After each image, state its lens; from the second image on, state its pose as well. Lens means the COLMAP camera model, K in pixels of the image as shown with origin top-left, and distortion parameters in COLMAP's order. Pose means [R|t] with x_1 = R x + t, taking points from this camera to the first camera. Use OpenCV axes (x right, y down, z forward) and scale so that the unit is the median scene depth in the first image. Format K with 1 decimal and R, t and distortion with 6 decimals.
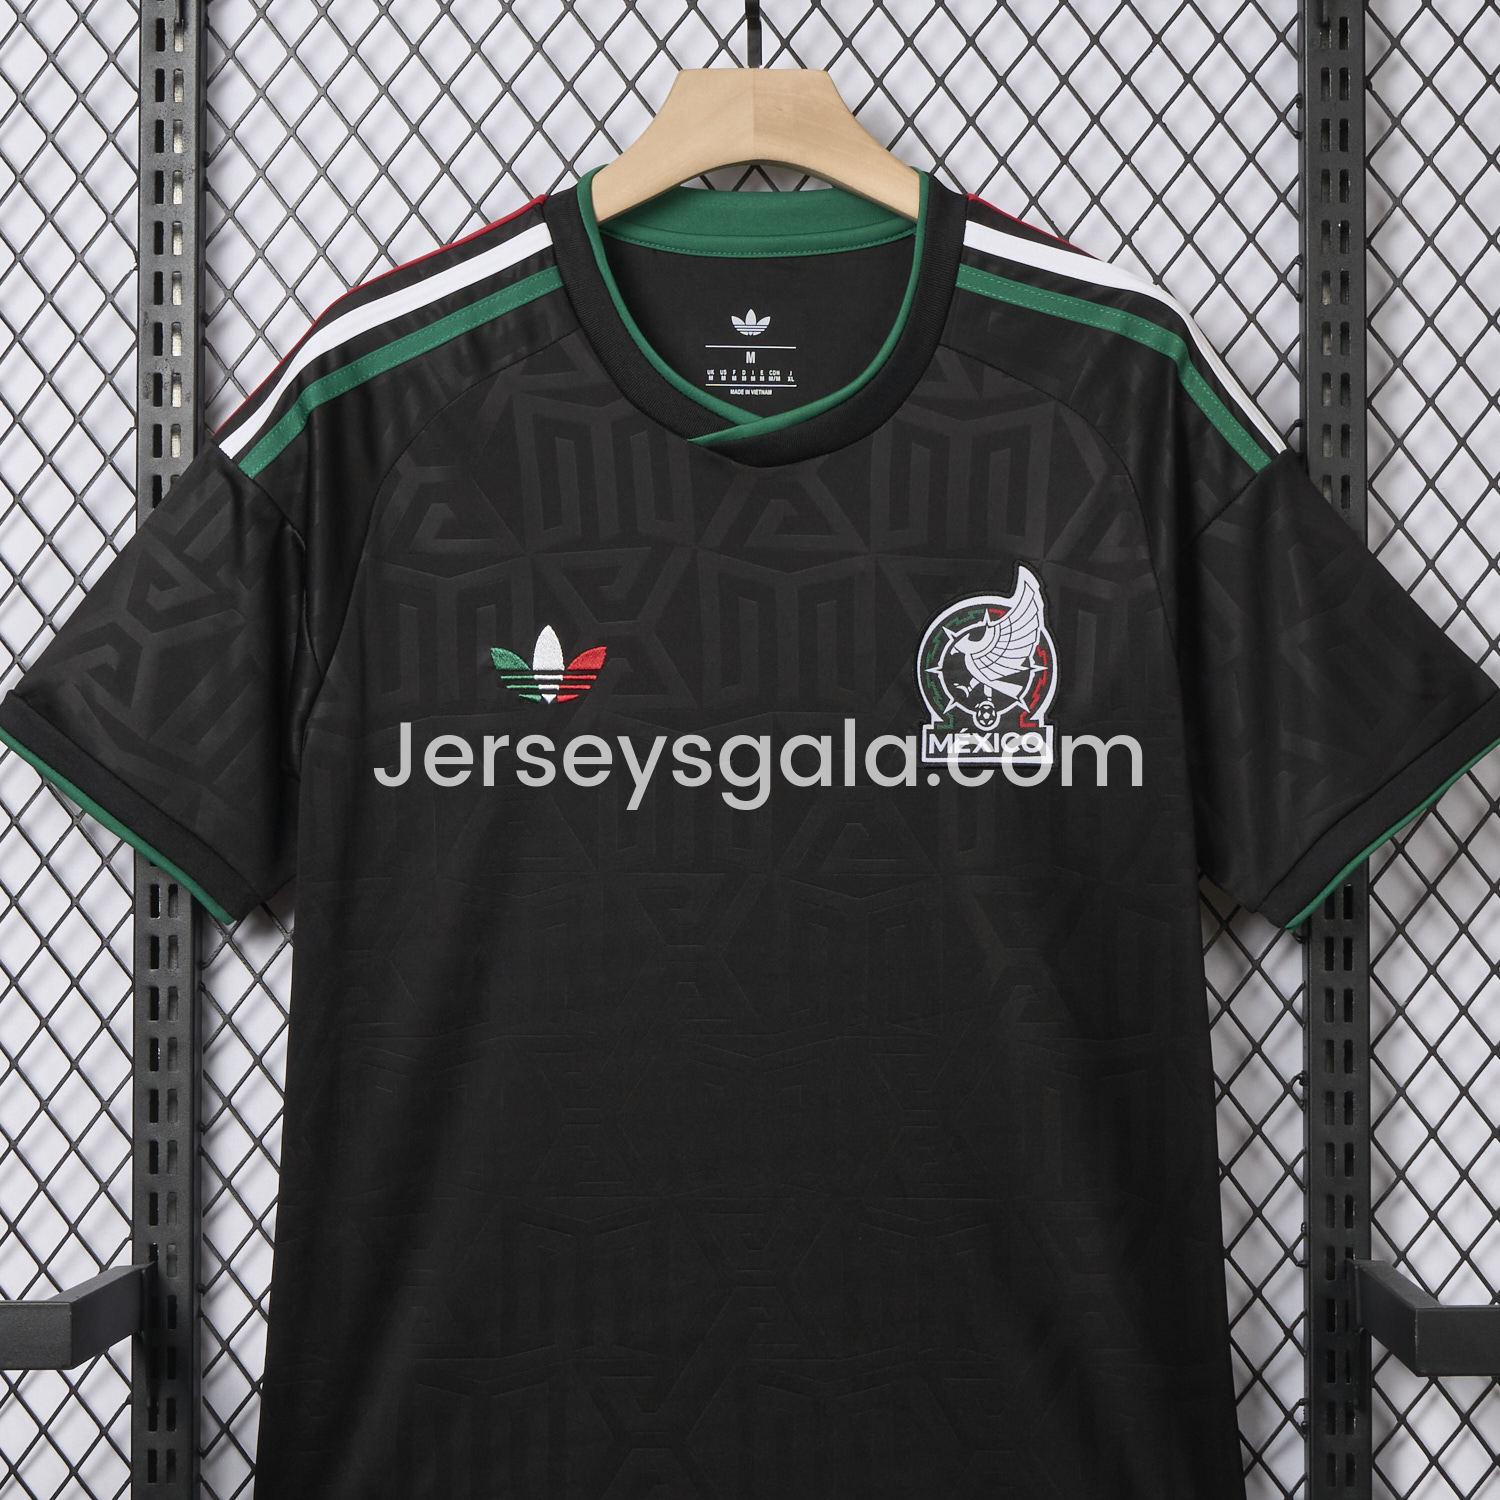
lens RADIAL K [[6688.7, 0, 750.0], [0, 6688.7, 750.0], [0, 0, 1]] dist [0.088099, -3.287713]
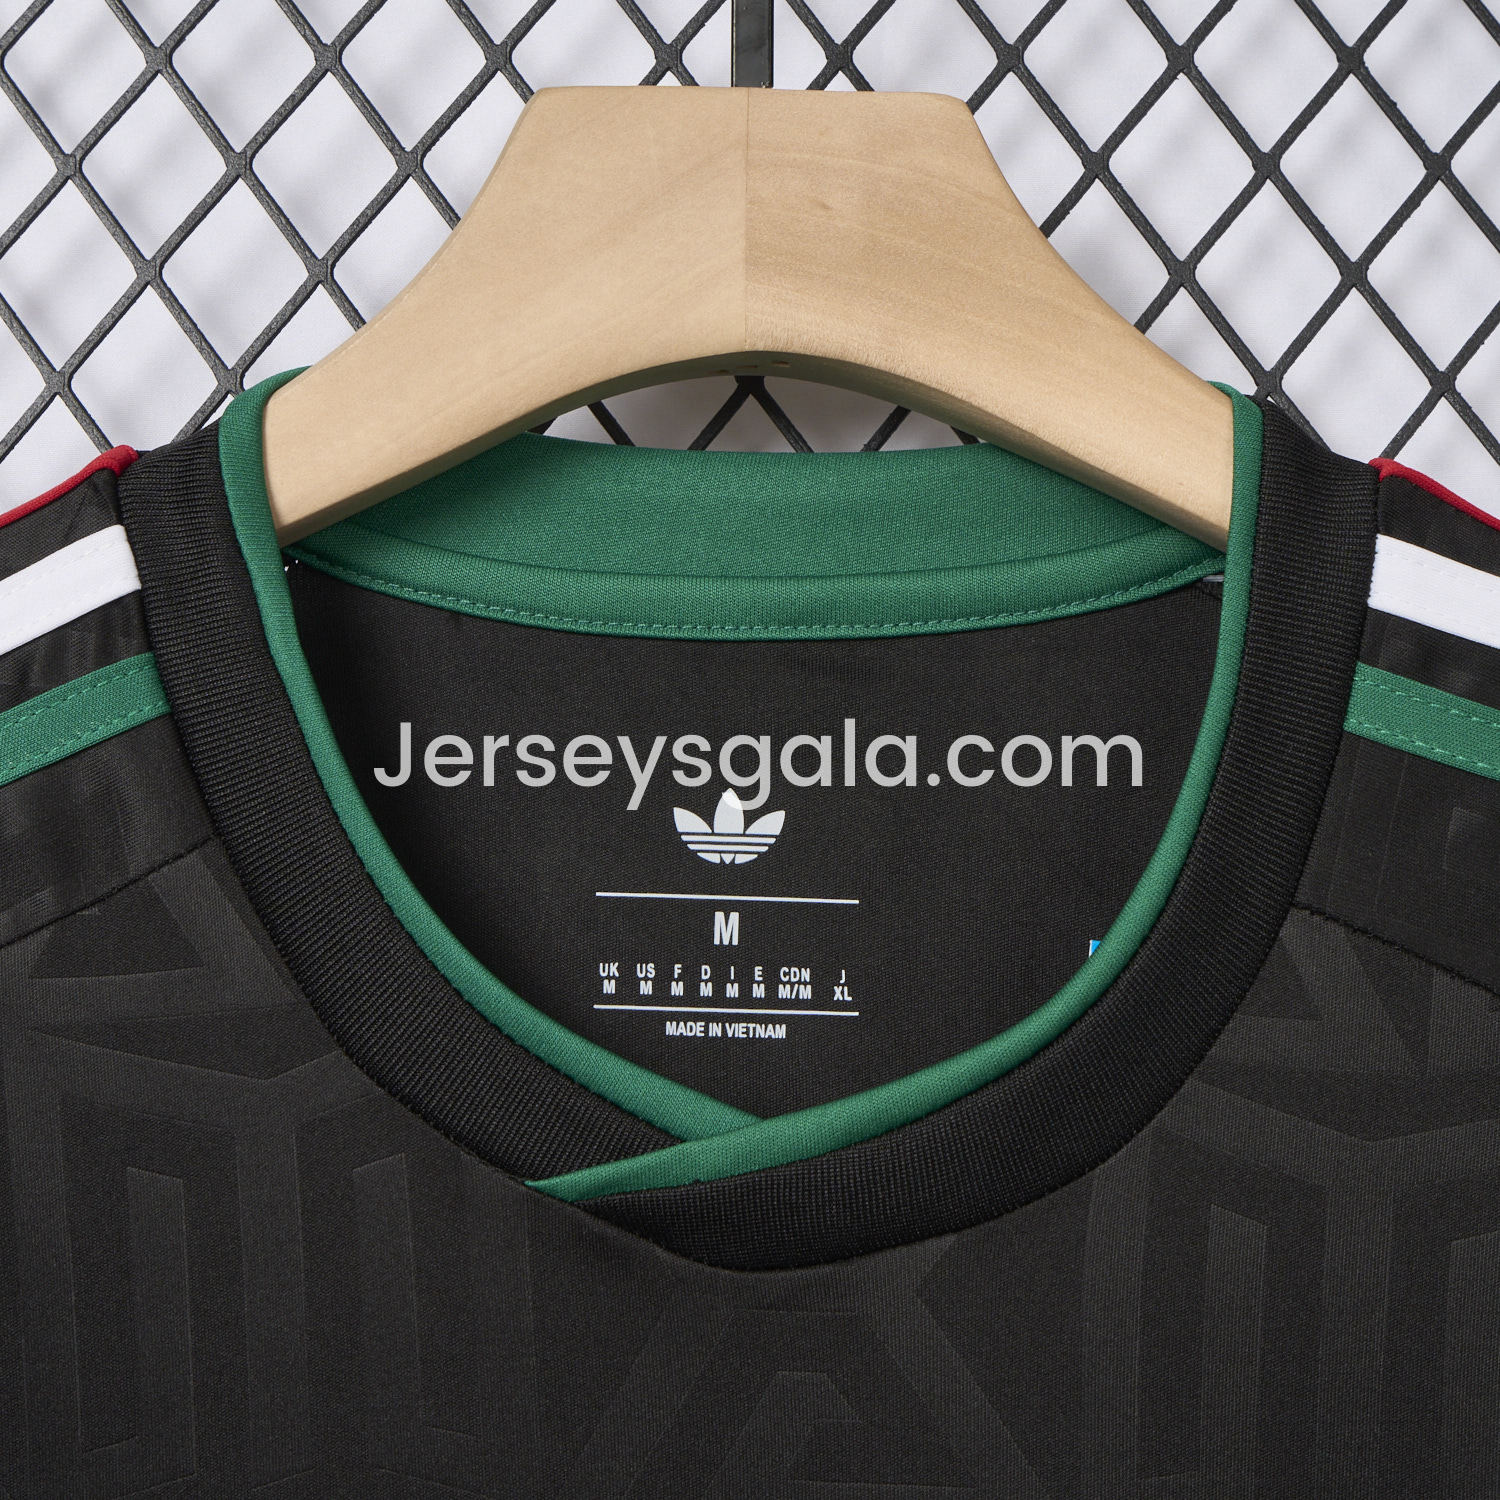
lens RADIAL K [[6688.7, 0, 750.0], [0, 6688.7, 750.0], [0, 0, 1]] dist [0.088099, -3.287713]
pose [[0.999869, 0.015110, -0.005854, 0.003179], [-0.015475, 0.997540, -0.068374, -0.044417], [0.004806, 0.068455, 0.997643, 0.657774]]
